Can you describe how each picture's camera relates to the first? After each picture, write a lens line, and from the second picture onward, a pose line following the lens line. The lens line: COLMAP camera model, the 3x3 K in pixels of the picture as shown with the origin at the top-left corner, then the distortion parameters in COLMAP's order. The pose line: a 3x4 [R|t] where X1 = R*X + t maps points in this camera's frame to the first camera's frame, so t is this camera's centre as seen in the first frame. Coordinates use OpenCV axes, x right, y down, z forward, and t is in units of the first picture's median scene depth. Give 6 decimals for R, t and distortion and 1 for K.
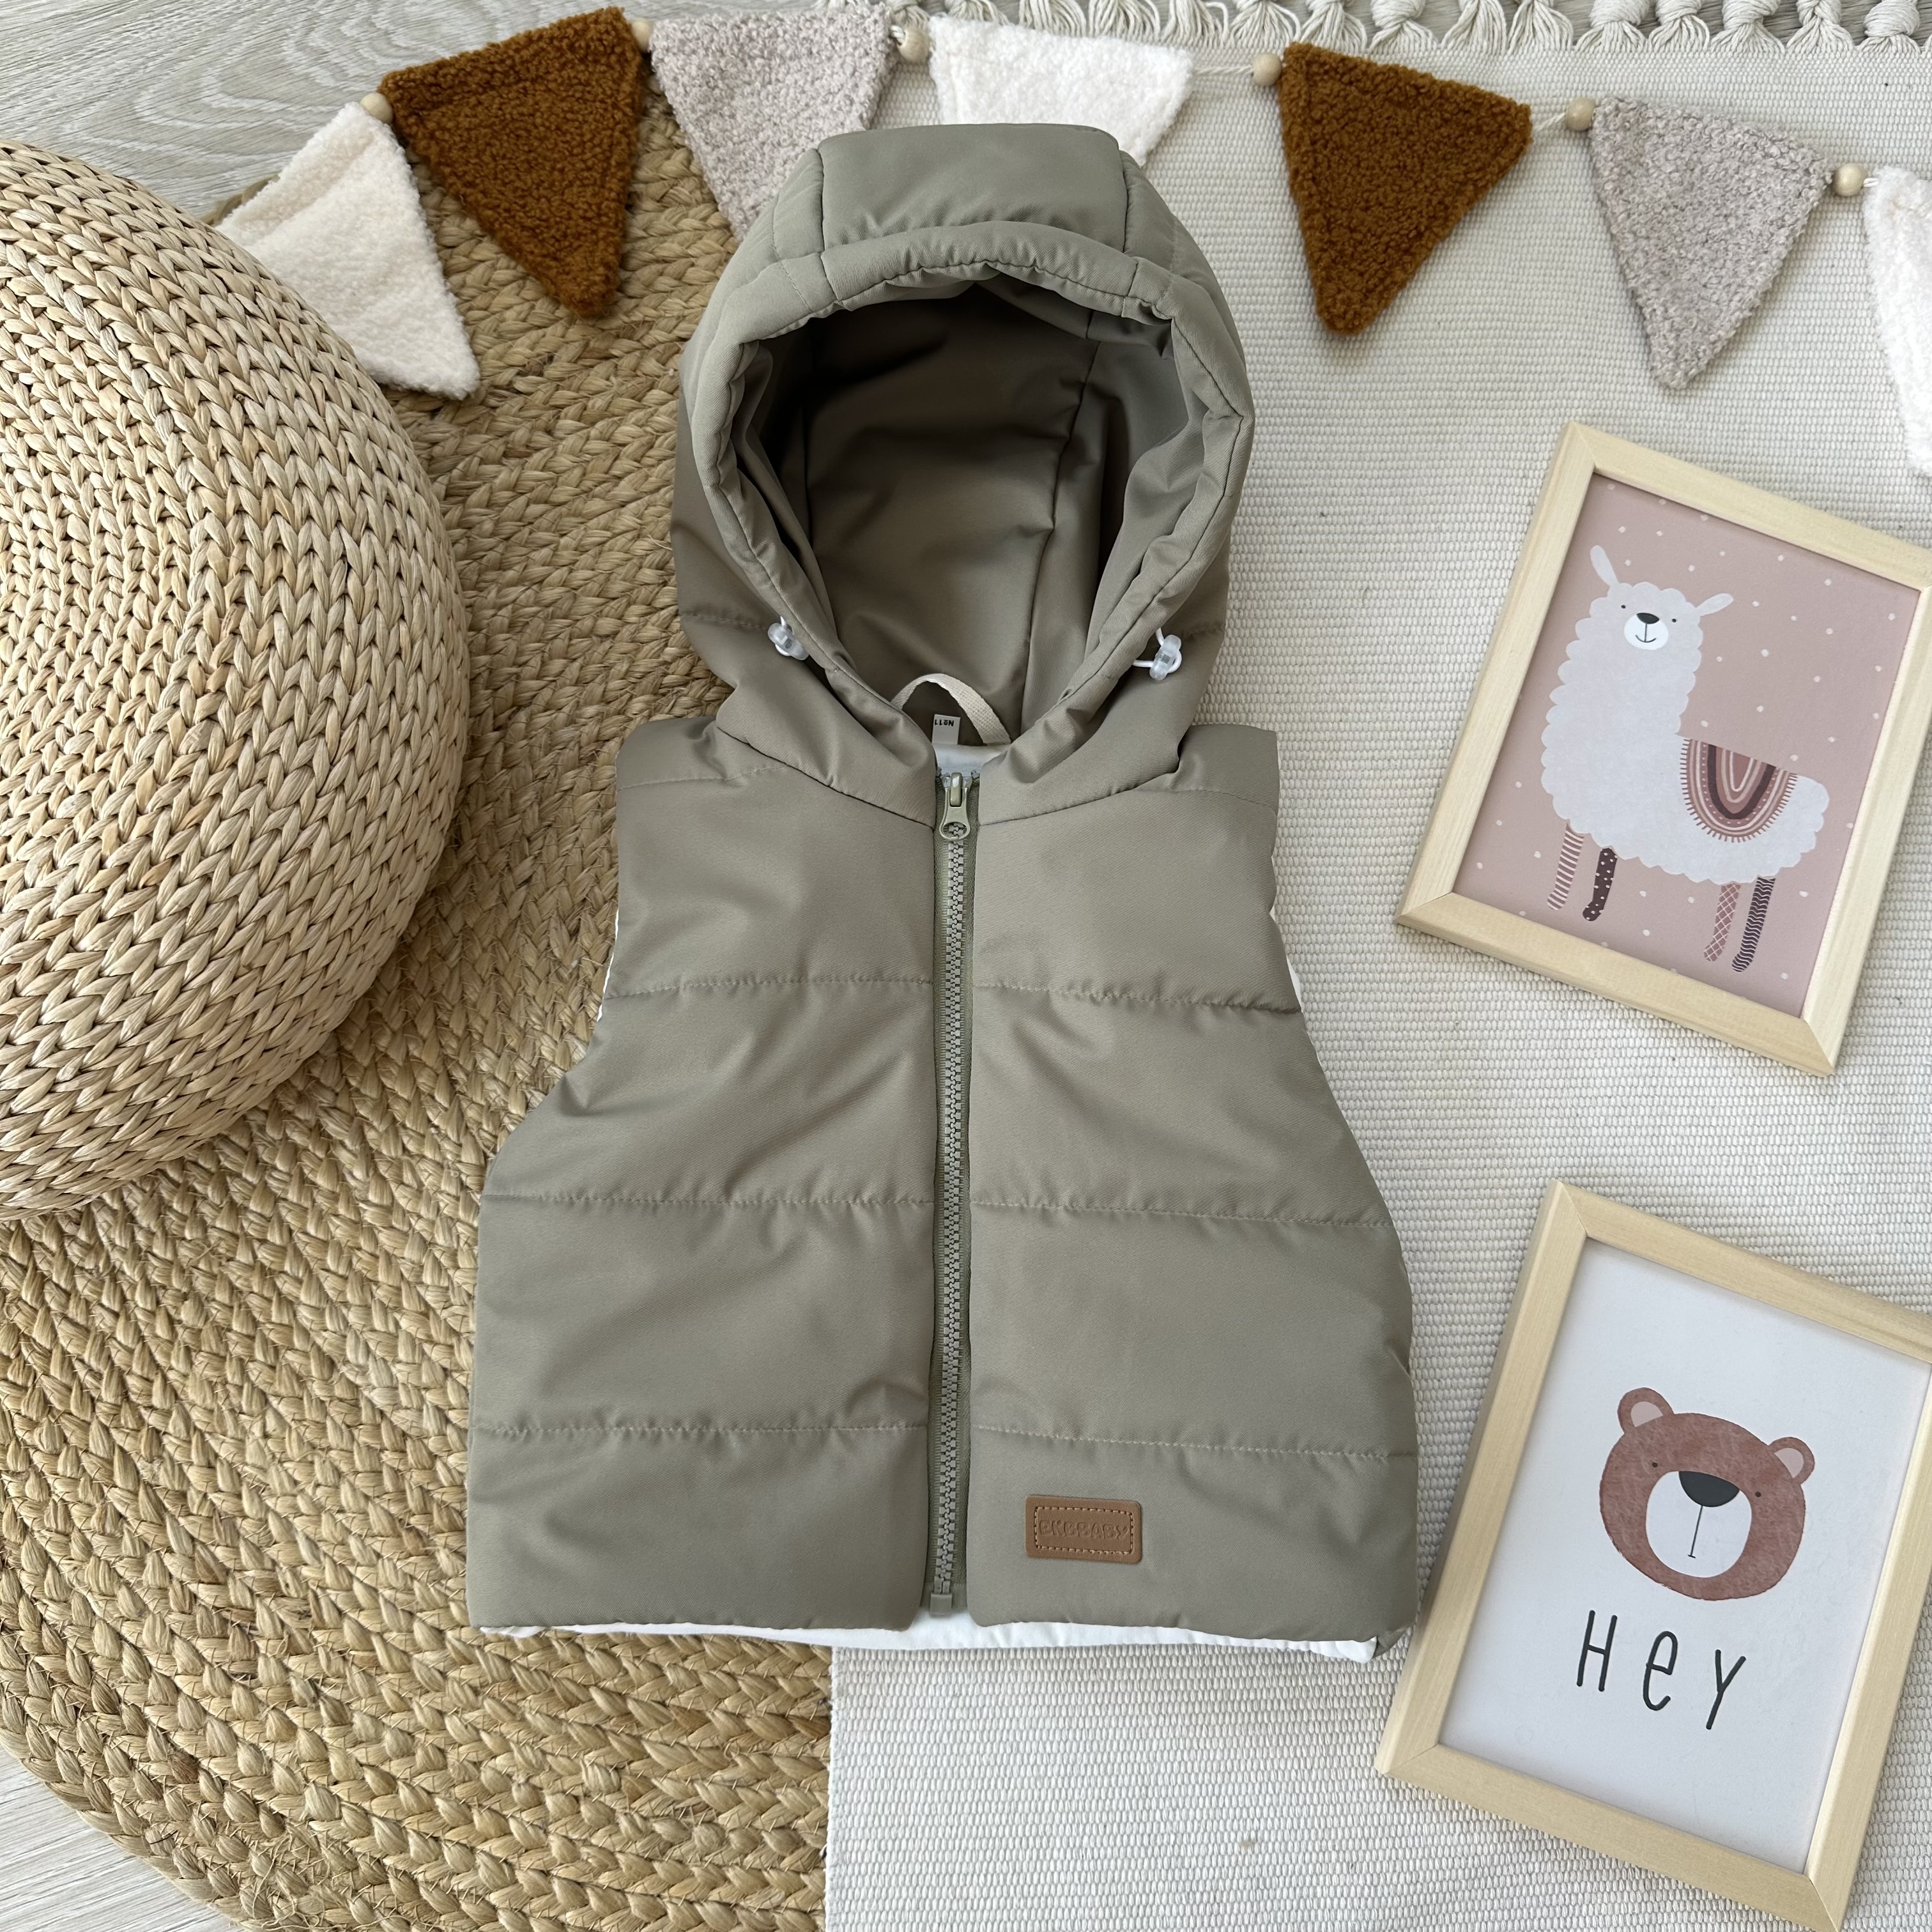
lens RADIAL K [[1858.0, 0, 966.0], [0, 1858.0, 966.0], [0, 0, 1]] dist [0.006197, 0.002655]
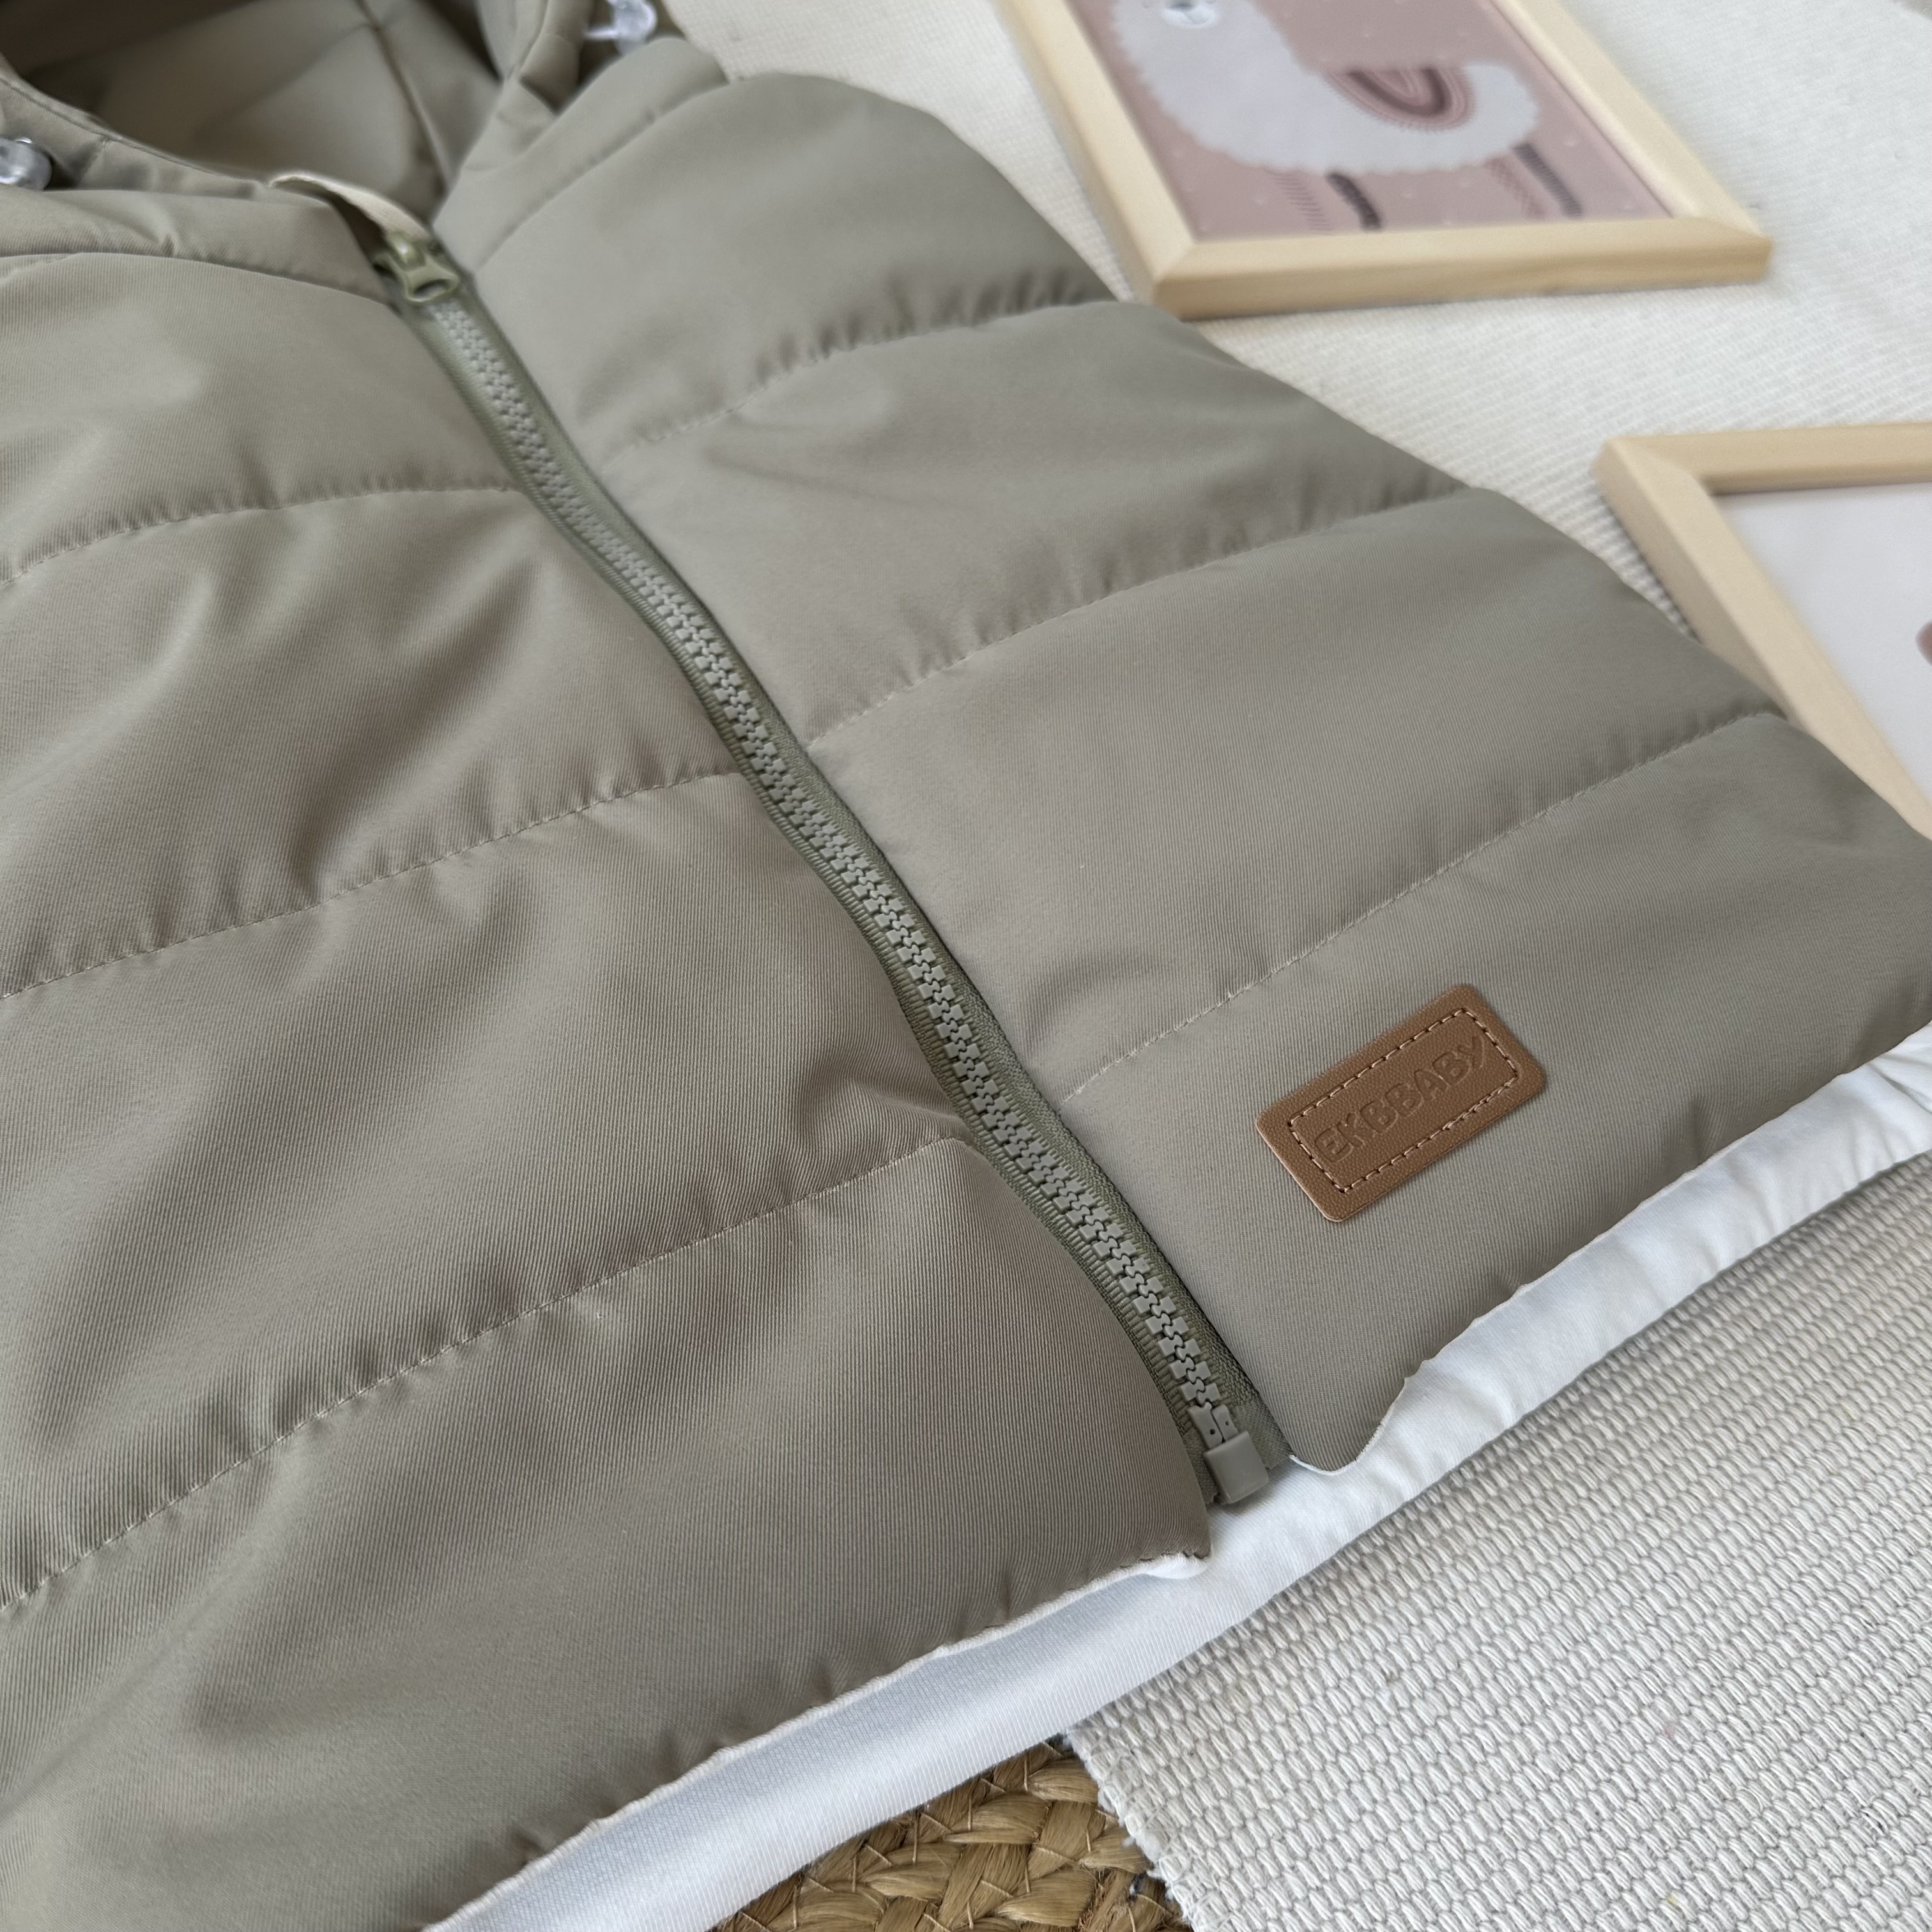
lens RADIAL K [[1858.0, 0, 966.0], [0, 1858.0, 966.0], [0, 0, 1]] dist [0.006197, 0.002655]
pose [[0.832835, -0.438926, 0.337239, -0.154853], [0.534700, 0.795483, -0.285134, 0.342171], [-0.143115, 0.417791, 0.897200, 0.595282]]
